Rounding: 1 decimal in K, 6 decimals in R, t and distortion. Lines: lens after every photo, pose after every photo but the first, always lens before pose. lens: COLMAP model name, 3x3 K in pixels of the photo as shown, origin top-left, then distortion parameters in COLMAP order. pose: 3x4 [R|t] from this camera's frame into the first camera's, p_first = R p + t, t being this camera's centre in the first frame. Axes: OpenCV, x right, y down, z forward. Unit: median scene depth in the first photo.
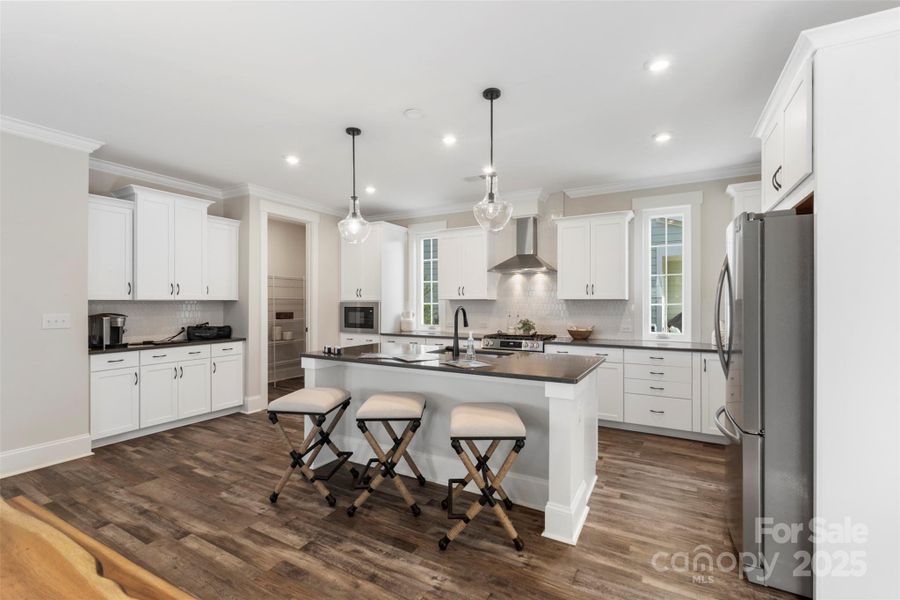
lens RADIAL K [[398.2, 0, 450.0], [0, 398.2, 300.7], [0, 0, 1]] dist [0.002955, 0.000471]
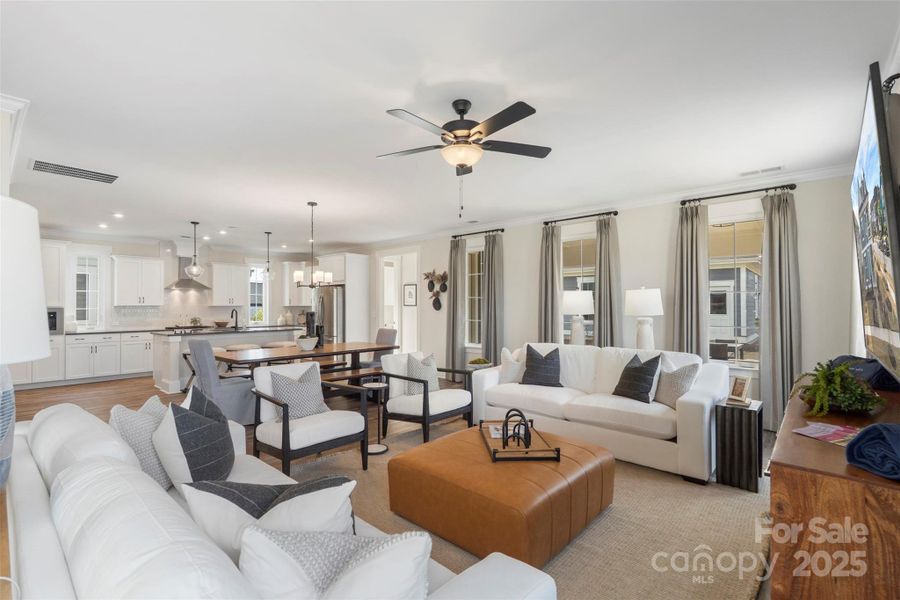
lens RADIAL K [[398.2, 0, 450.0], [0, 398.2, 300.7], [0, 0, 1]] dist [0.002955, 0.000471]
pose [[0.243668, 0.014115, 0.969756, -1.209544], [0.009895, 0.999806, -0.017038, 0.016505], [-0.969808, 0.013747, 0.243481, -0.494837]]
